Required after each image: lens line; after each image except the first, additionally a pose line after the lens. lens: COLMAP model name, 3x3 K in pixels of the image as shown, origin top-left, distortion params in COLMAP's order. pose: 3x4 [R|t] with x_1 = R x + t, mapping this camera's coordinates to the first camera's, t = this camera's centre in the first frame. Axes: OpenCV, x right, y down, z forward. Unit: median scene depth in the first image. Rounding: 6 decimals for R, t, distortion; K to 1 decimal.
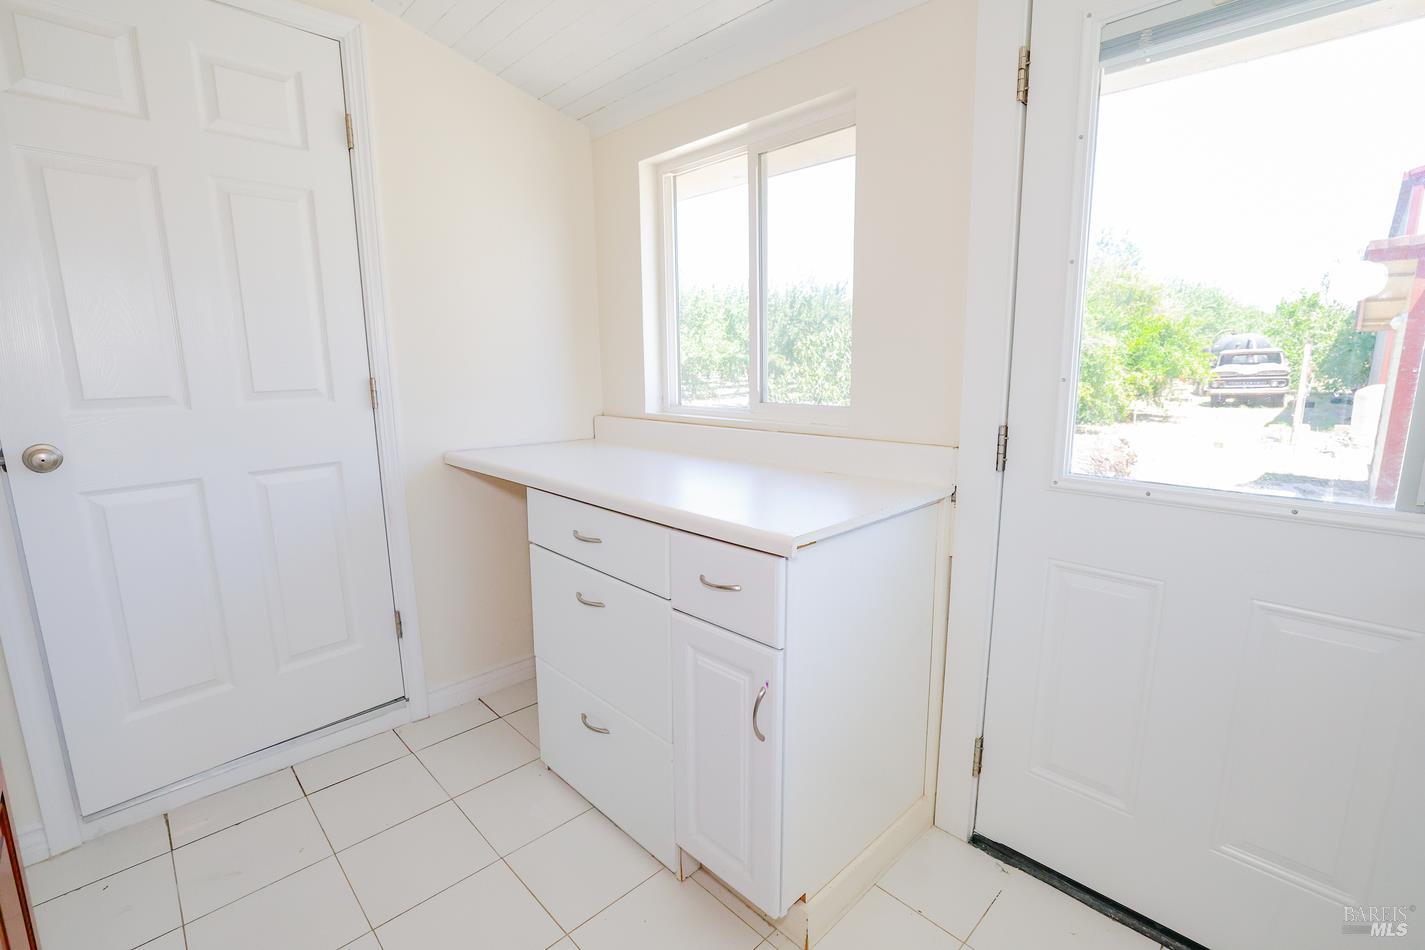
lens RADIAL K [[635.5, 0, 708.7], [0, 635.5, 473.1], [0, 0, 1]] dist [-0.050989, 0.020873]
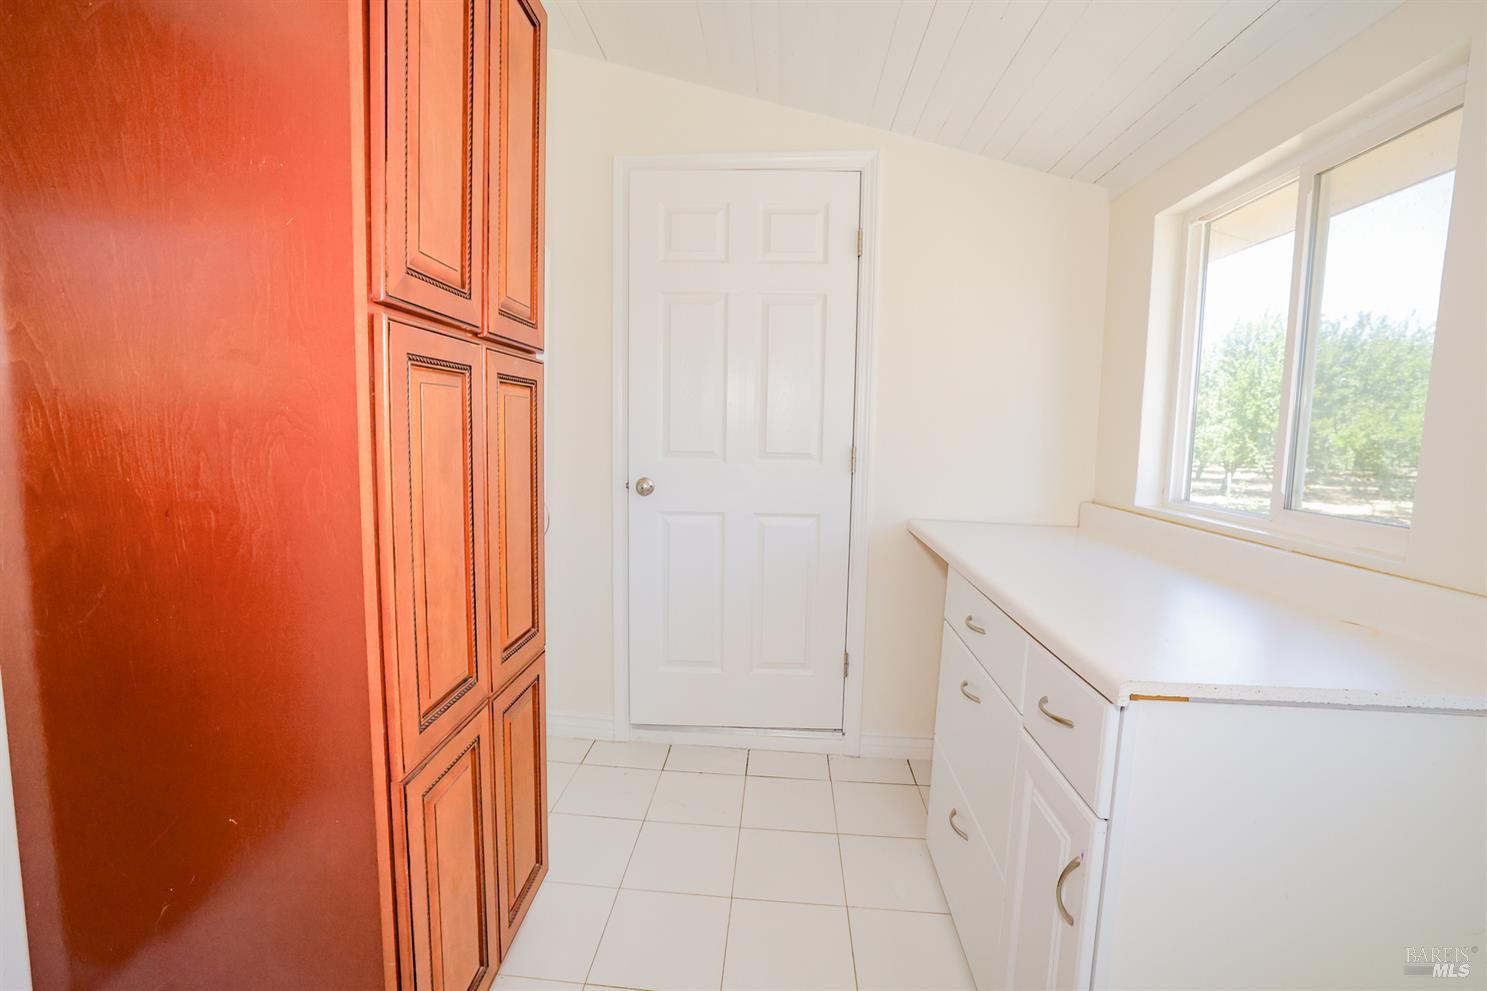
lens RADIAL K [[640.5, 0, 743.5], [0, 640.5, 495.5], [0, 0, 1]] dist [-0.046995, 0.014793]
pose [[0.669627, 0.105066, -0.735228, 0.164971], [-0.159698, 0.987156, -0.004382, -0.020202], [0.725325, 0.120349, 0.677805, 0.049318]]
